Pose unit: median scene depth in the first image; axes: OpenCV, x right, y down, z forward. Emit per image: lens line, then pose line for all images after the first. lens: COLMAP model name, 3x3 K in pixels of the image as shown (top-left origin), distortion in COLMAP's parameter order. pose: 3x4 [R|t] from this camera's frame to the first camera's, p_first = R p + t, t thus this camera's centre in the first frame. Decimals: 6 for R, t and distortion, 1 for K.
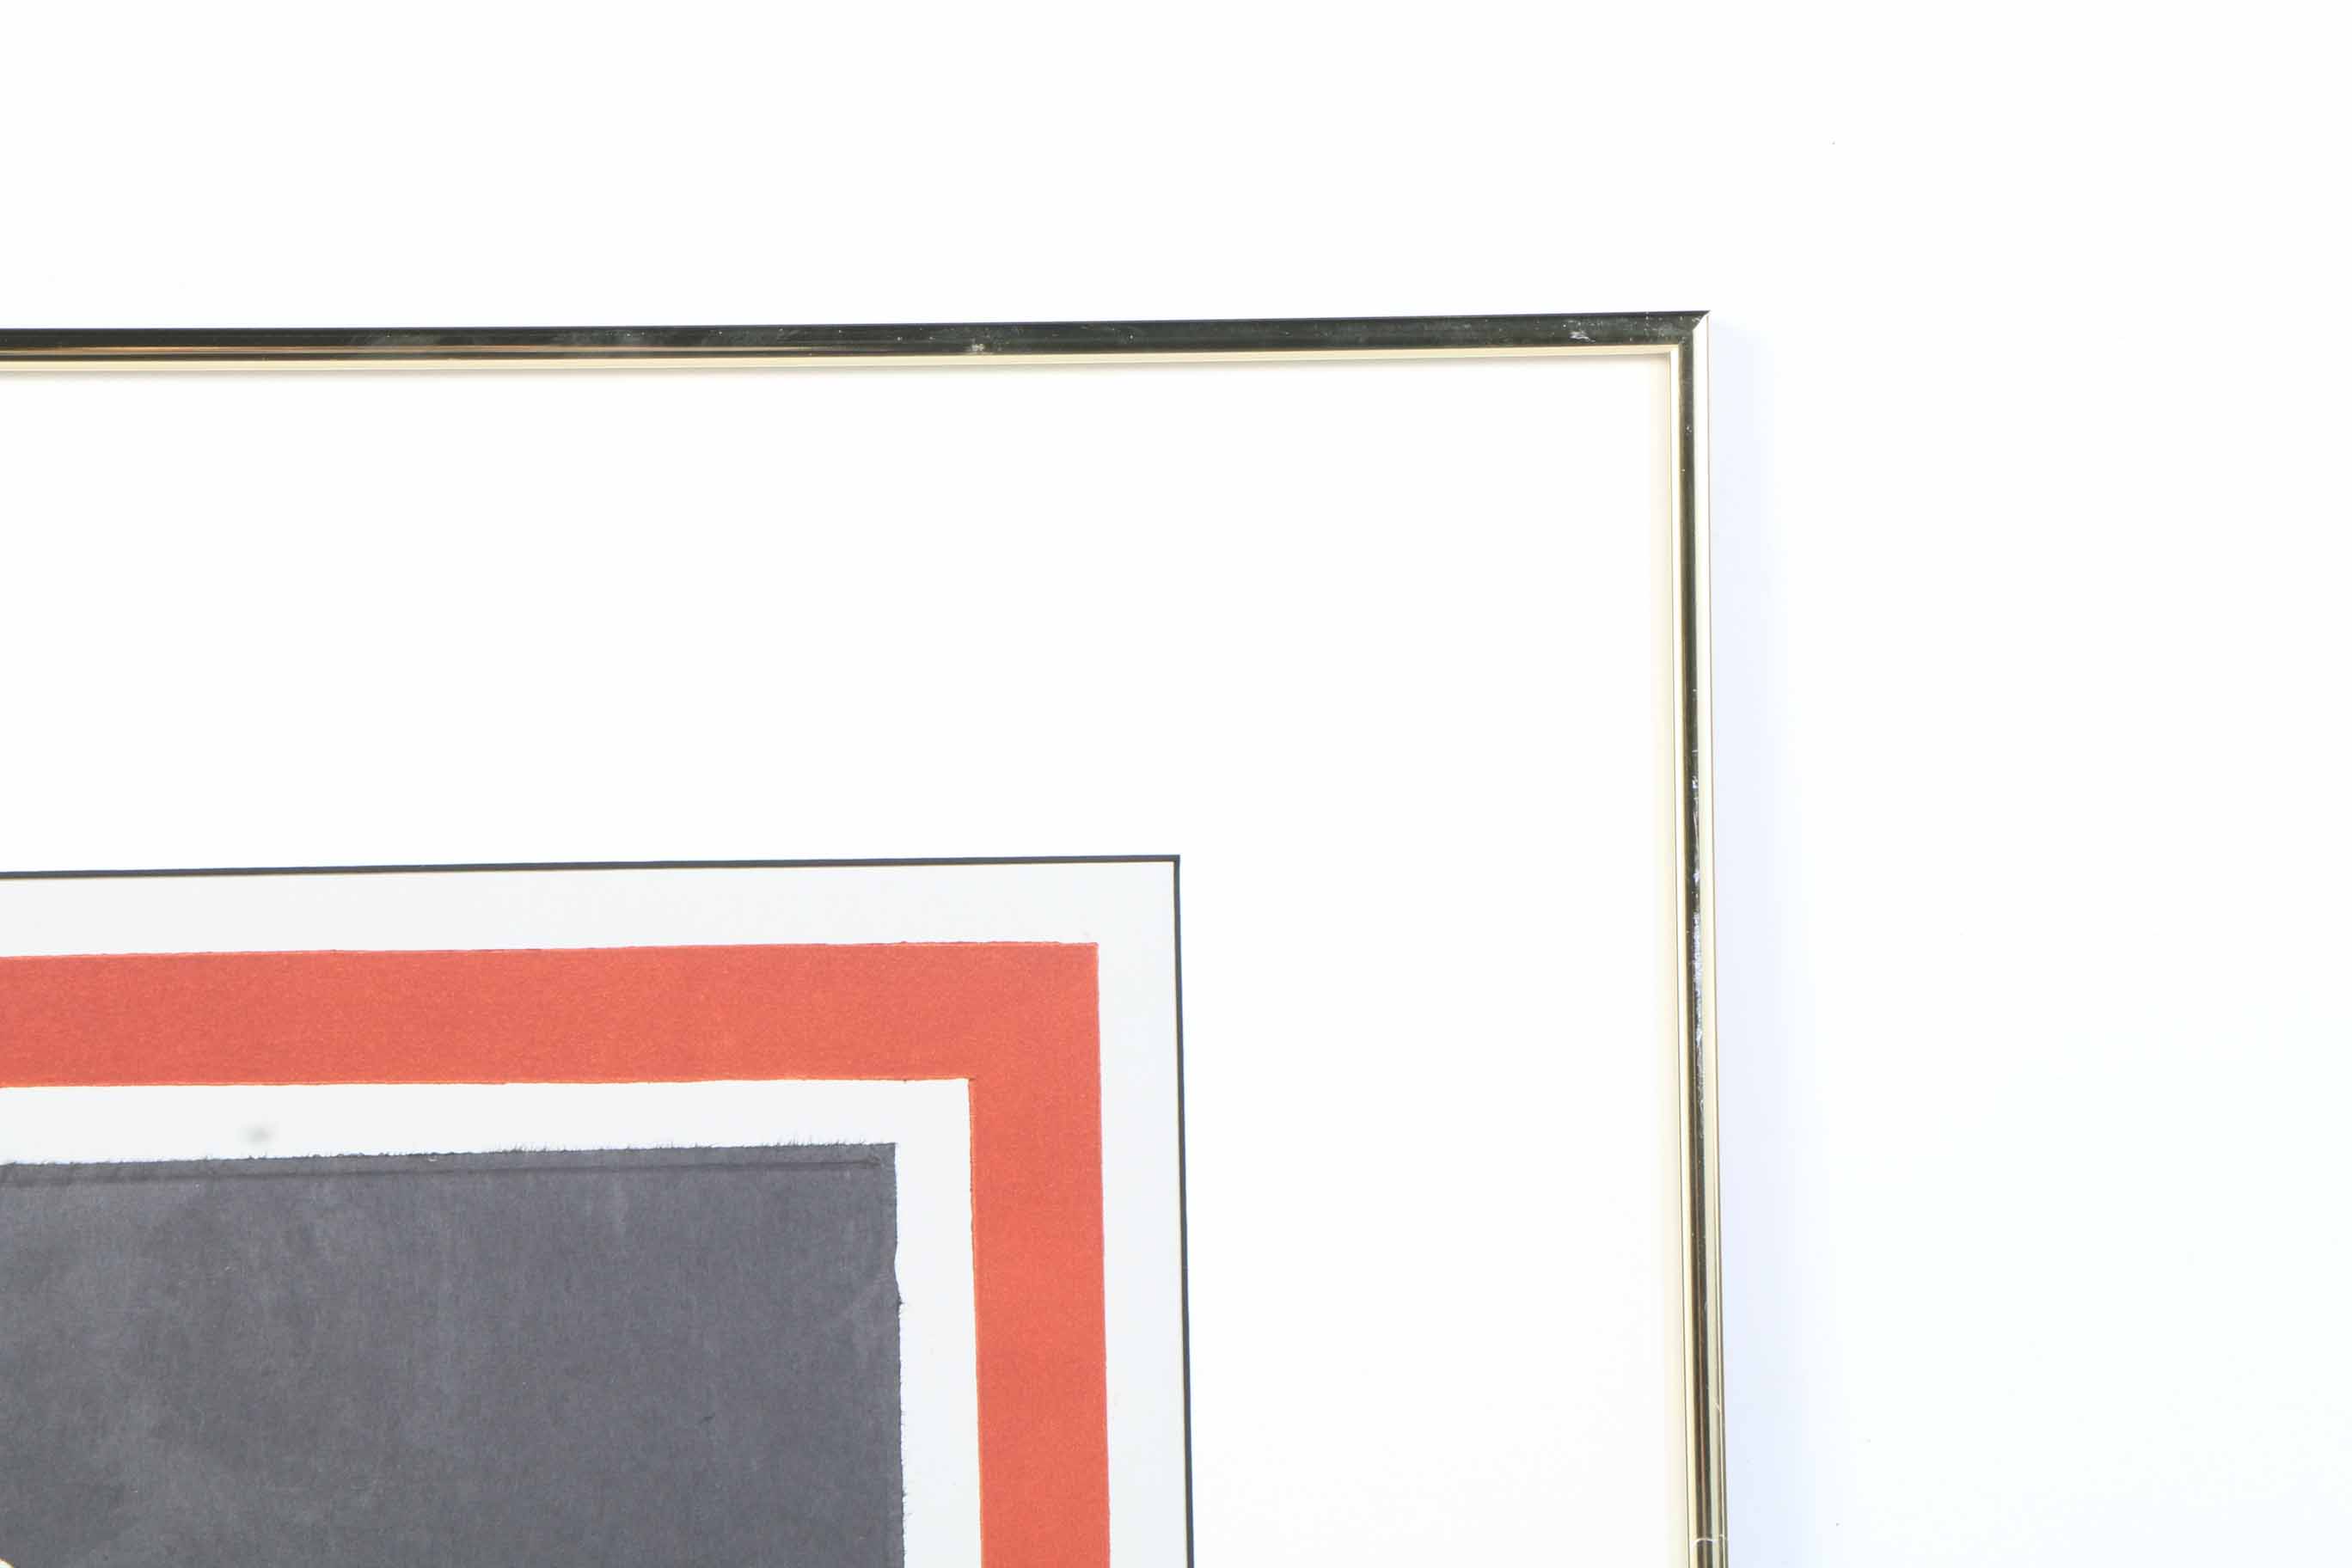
lens RADIAL K [[14476.5, 0, 1174.3], [0, 14476.5, 777.2], [0, 0, 1]] dist [1.596121, 0.000000]
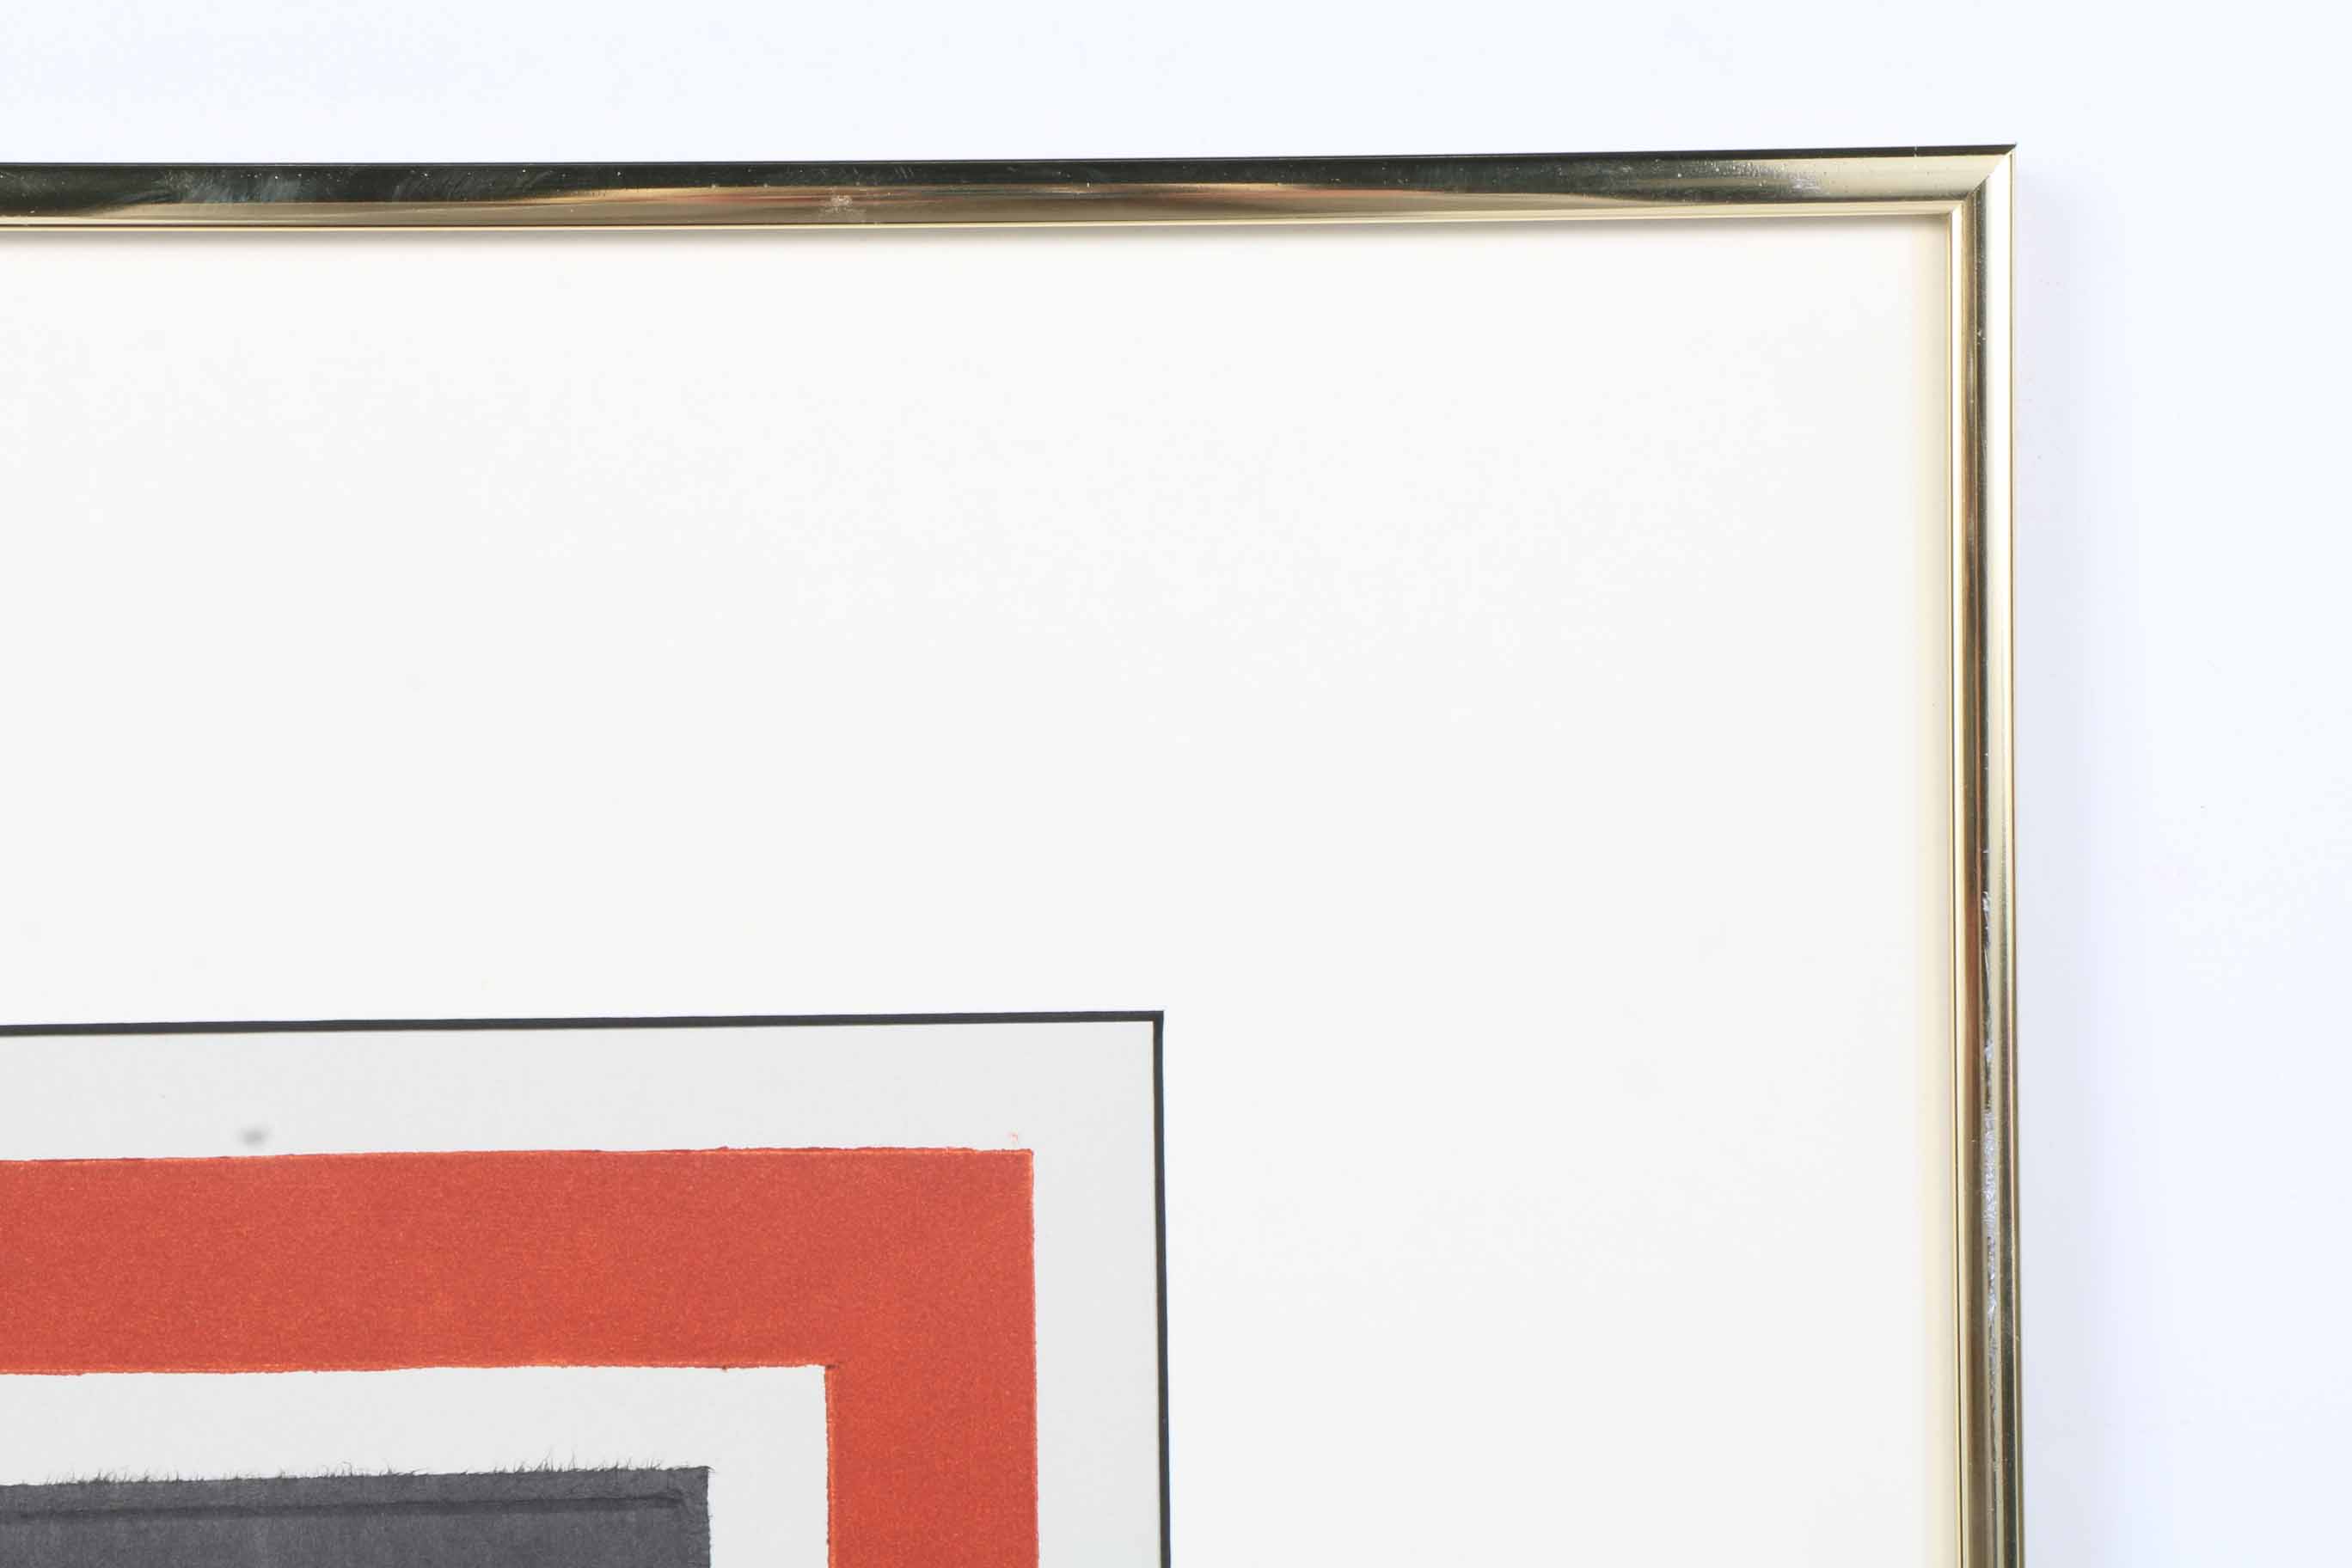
lens RADIAL K [[5512.3, 0, 1176.7], [0, 5512.3, 784.2], [0, 0, 1]] dist [0.135014, 0.000000]
pose [[0.998068, 0.005297, -0.061909, 0.015790], [-0.003079, 0.999351, 0.035878, -0.013109], [0.062059, -0.035618, 0.997437, 0.763654]]
